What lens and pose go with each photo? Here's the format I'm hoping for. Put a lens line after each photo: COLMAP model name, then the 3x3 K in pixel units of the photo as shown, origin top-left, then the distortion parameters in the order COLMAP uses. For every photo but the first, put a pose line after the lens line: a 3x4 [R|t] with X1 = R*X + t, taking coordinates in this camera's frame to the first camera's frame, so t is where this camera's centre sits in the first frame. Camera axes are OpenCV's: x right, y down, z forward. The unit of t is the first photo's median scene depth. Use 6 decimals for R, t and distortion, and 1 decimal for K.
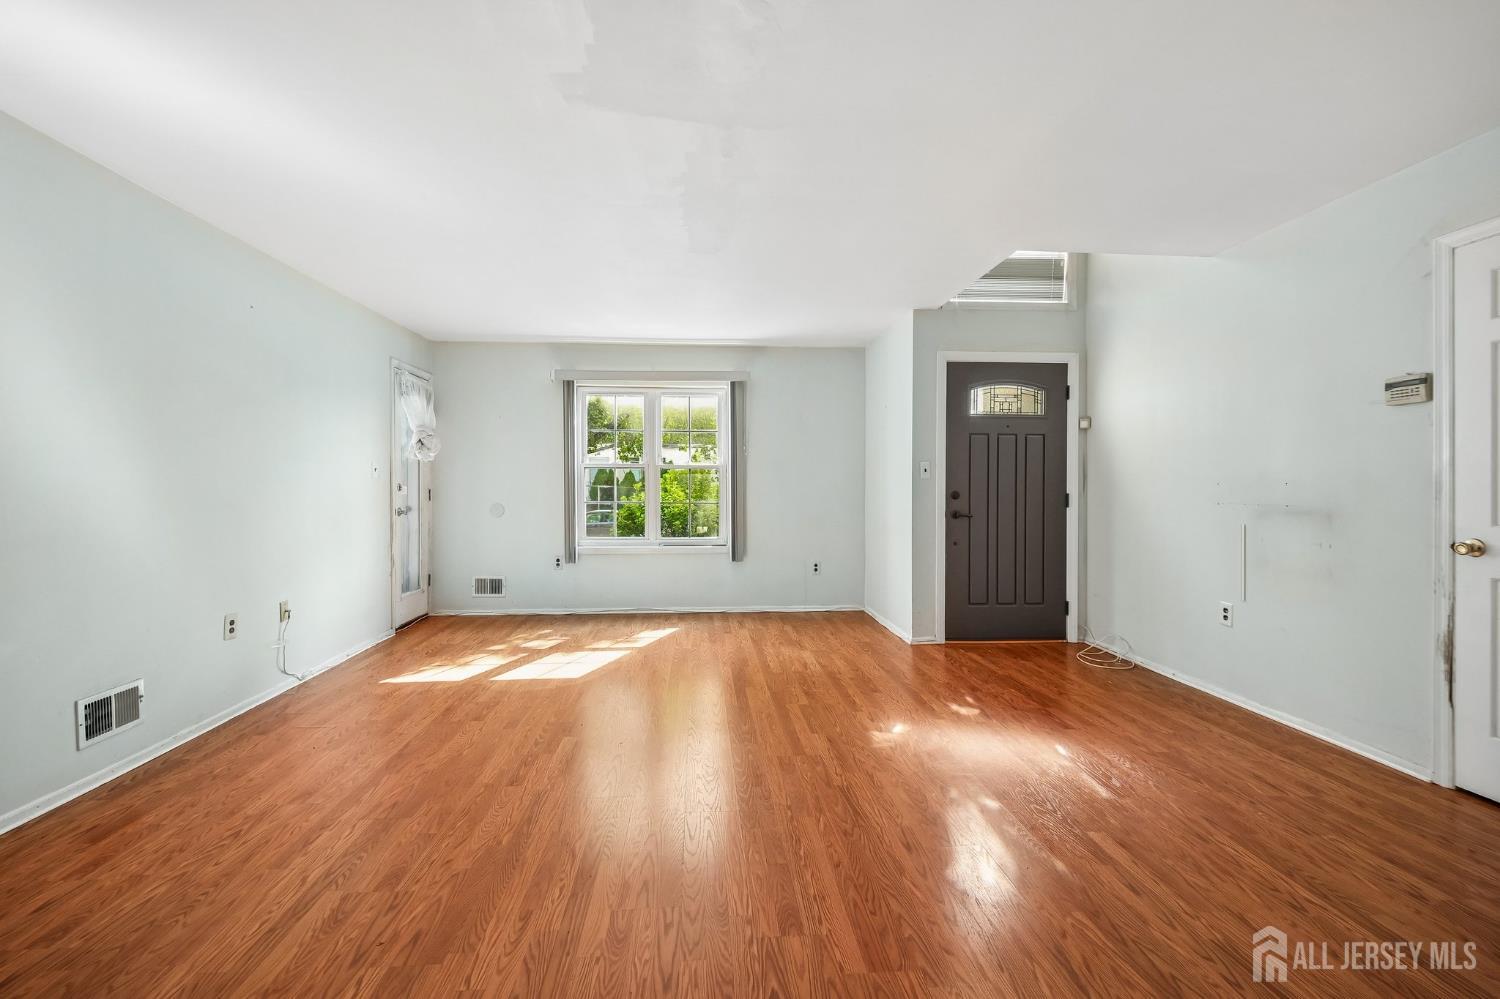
lens RADIAL K [[631.6, 0, 737.4], [0, 631.6, 494.8], [0, 0, 1]] dist [0.012528, -0.007487]
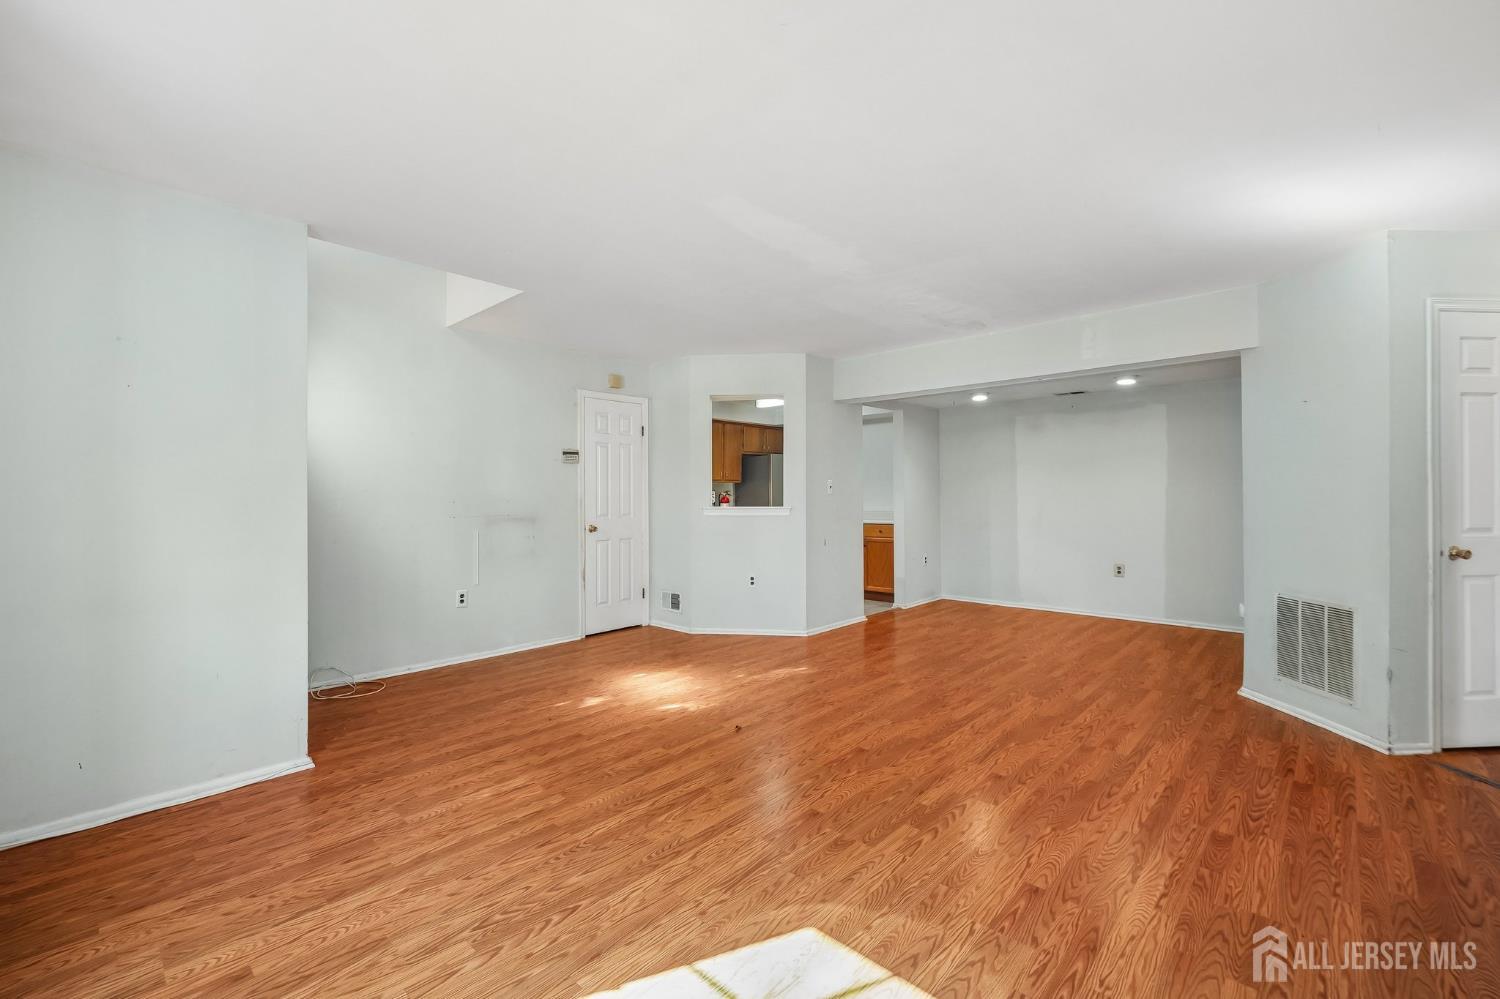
lens RADIAL K [[631.6, 0, 735.7], [0, 631.6, 489.6], [0, 0, 1]] dist [0.012528, -0.007487]
pose [[-0.677215, 0.012133, 0.735685, -0.460875], [0.015631, 0.999876, -0.002101, -0.023705], [-0.735619, 0.010077, -0.677320, 1.112306]]
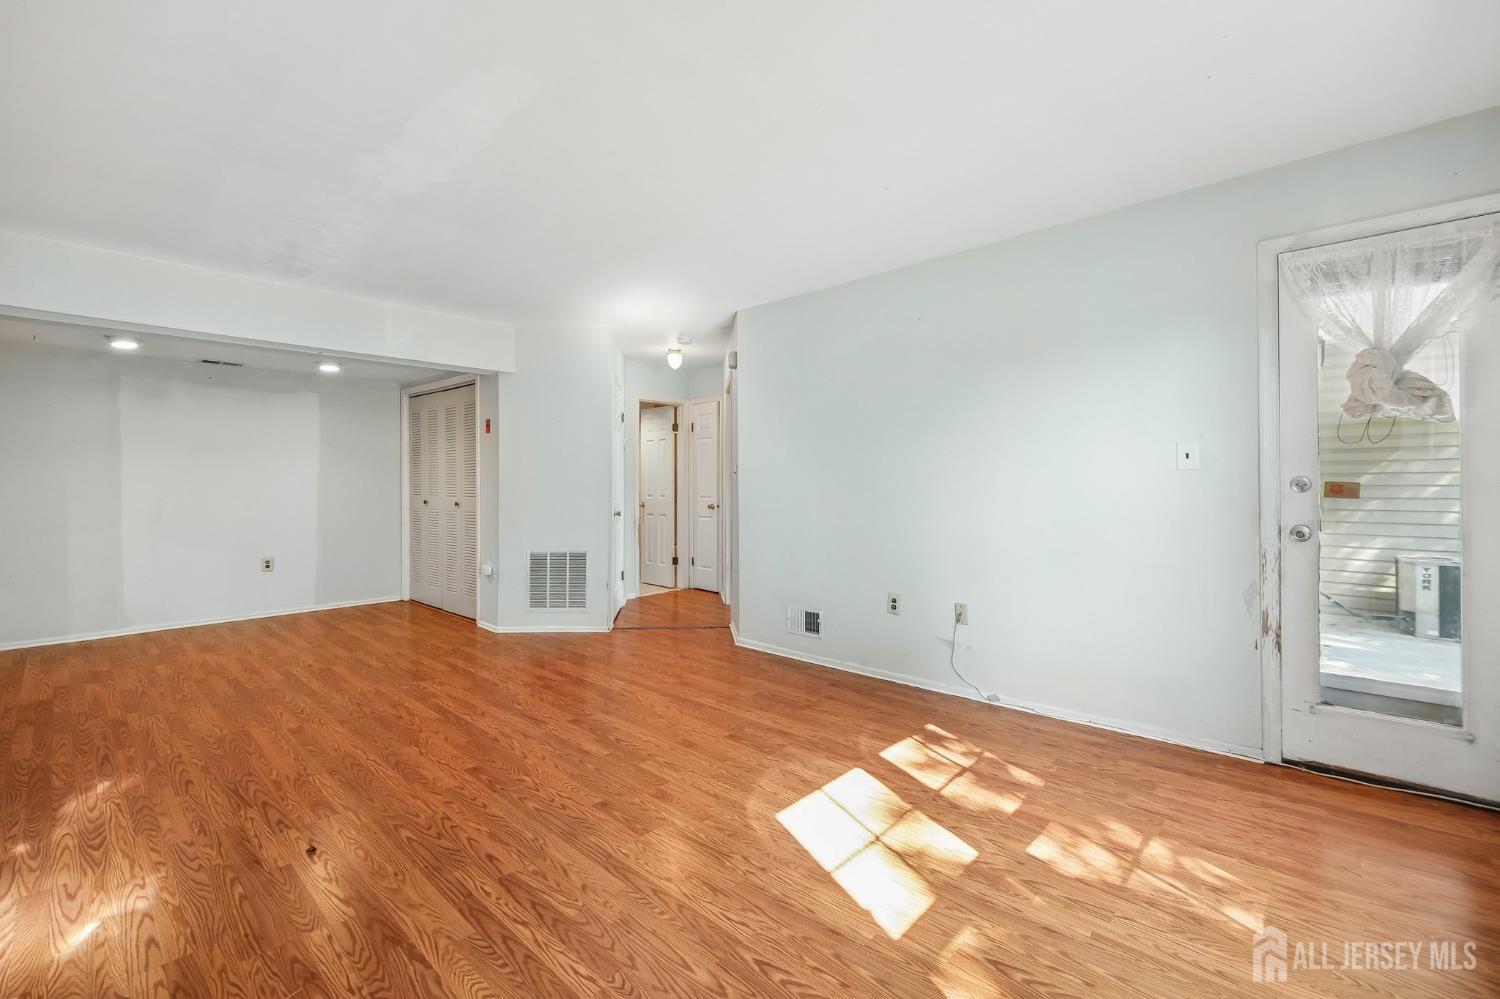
lens RADIAL K [[631.6, 0, 738.8], [0, 631.6, 483.7], [0, 0, 1]] dist [0.012528, -0.007487]
pose [[-0.729449, 0.001457, -0.684033, 0.144775], [-0.005230, 0.999957, 0.007706, -0.015030], [0.684015, 0.009199, -0.729410, 1.150938]]
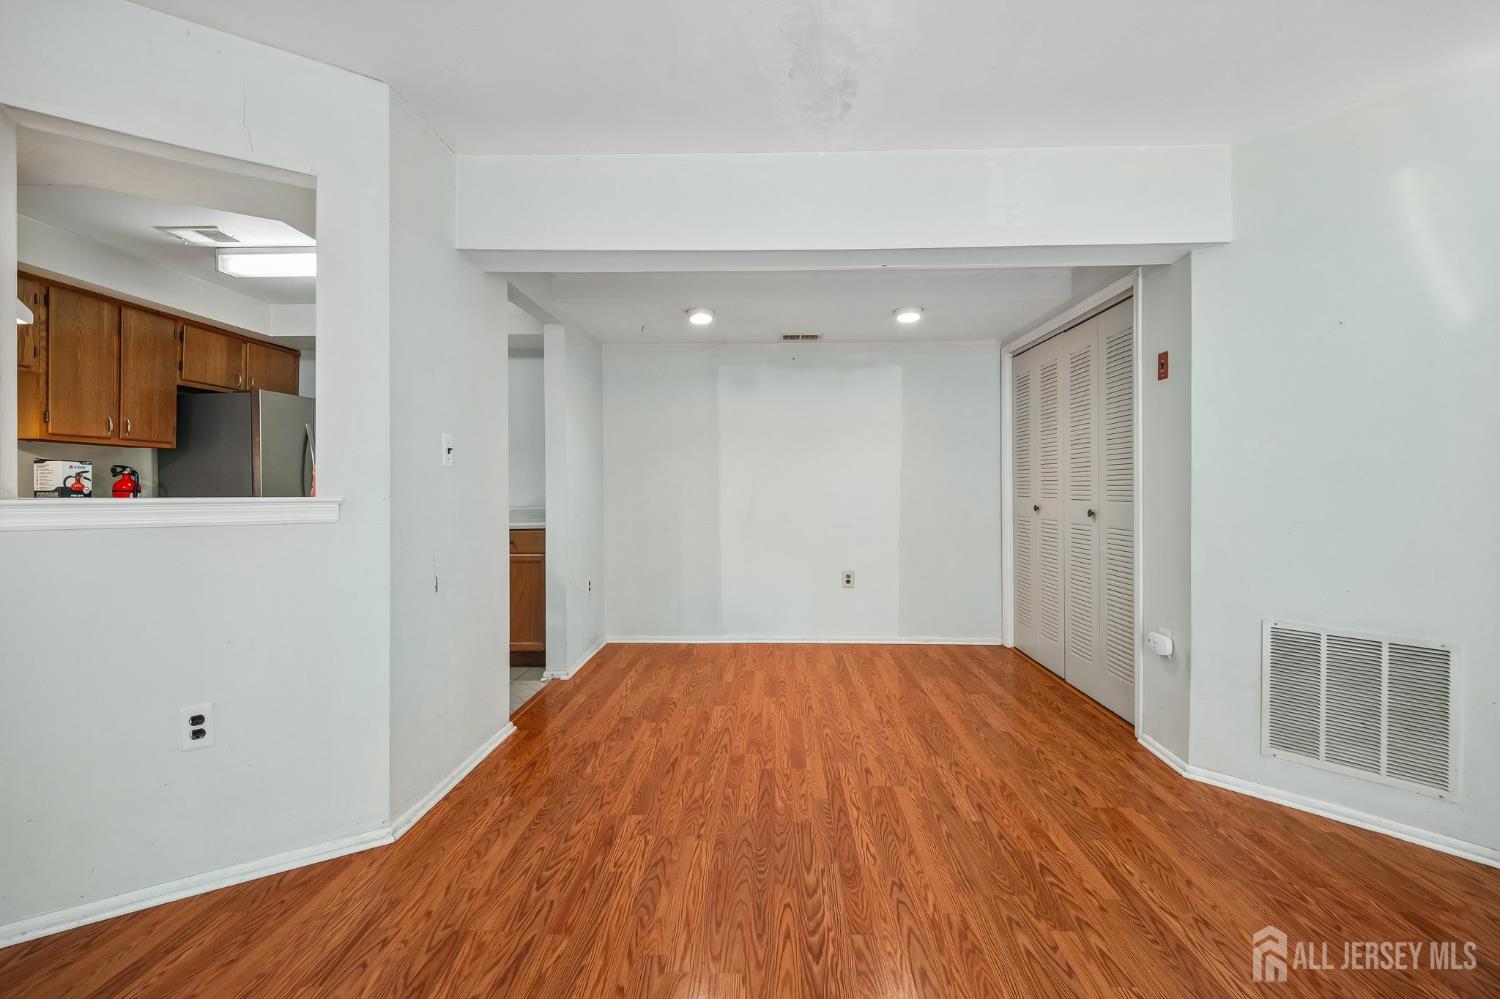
lens RADIAL K [[631.6, 0, 762.4], [0, 631.6, 489.5], [0, 0, 1]] dist [0.012528, -0.007487]
pose [[-0.996144, 0.002115, 0.087712, 0.016771], [0.003420, 0.999886, 0.014725, -0.002387], [-0.087670, 0.014968, -0.996037, 0.640752]]
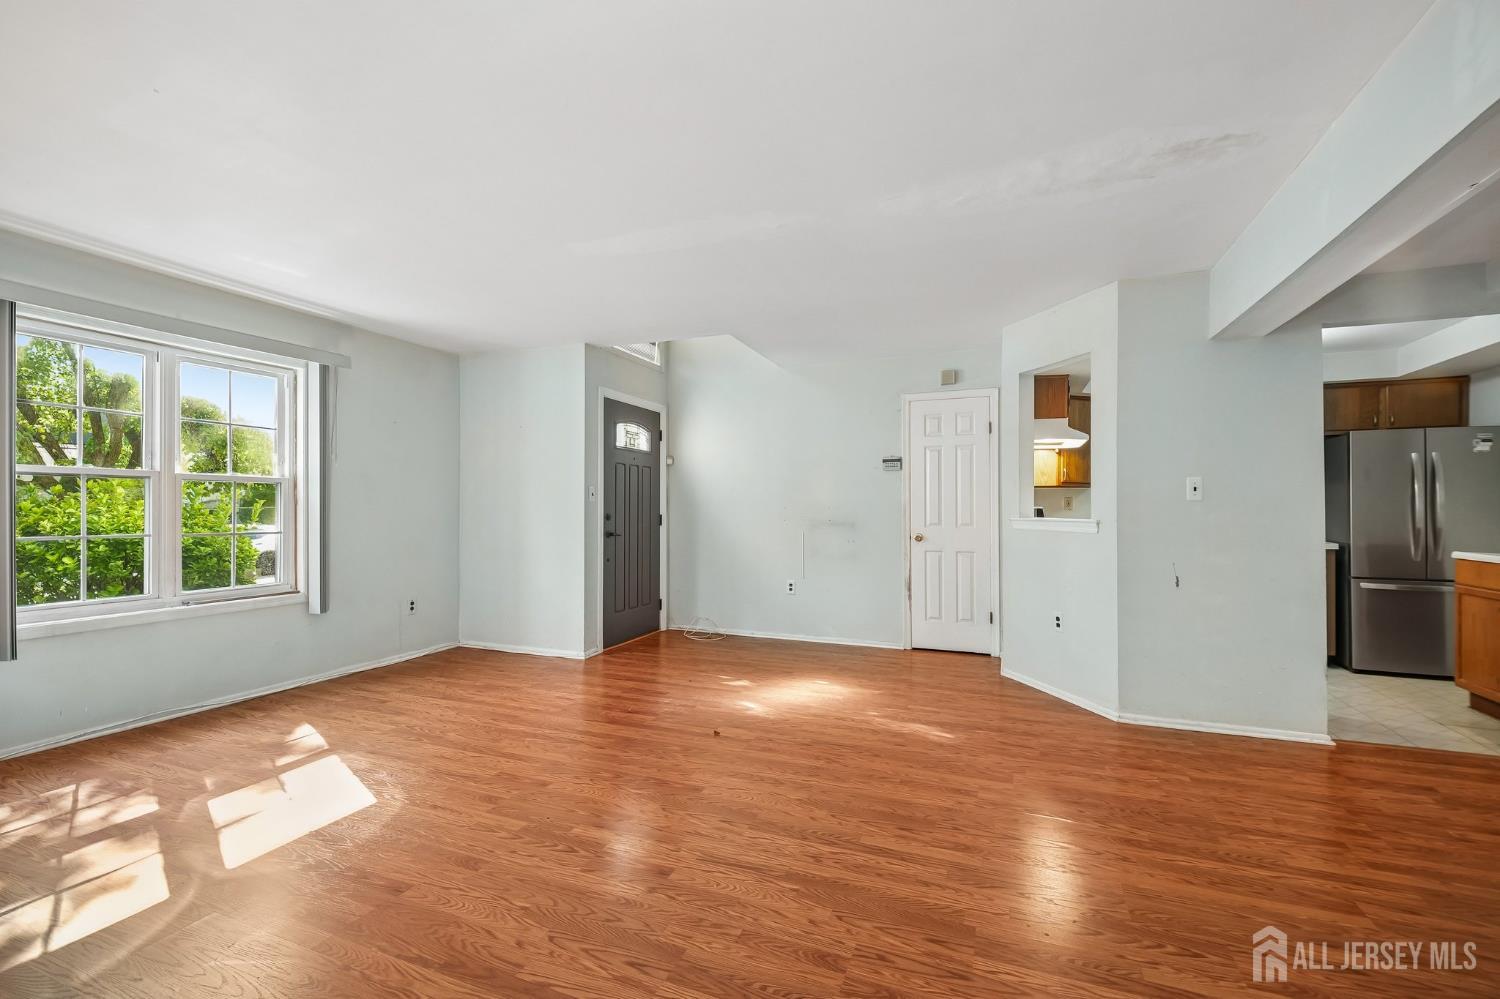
lens RADIAL K [[631.6, 0, 754.5], [0, 631.6, 515.9], [0, 0, 1]] dist [0.012528, -0.007487]
pose [[0.426448, -0.008599, 0.904471, -0.559394], [0.009199, 0.999944, 0.005170, -0.005013], [-0.904465, 0.006115, 0.426504, 0.291073]]
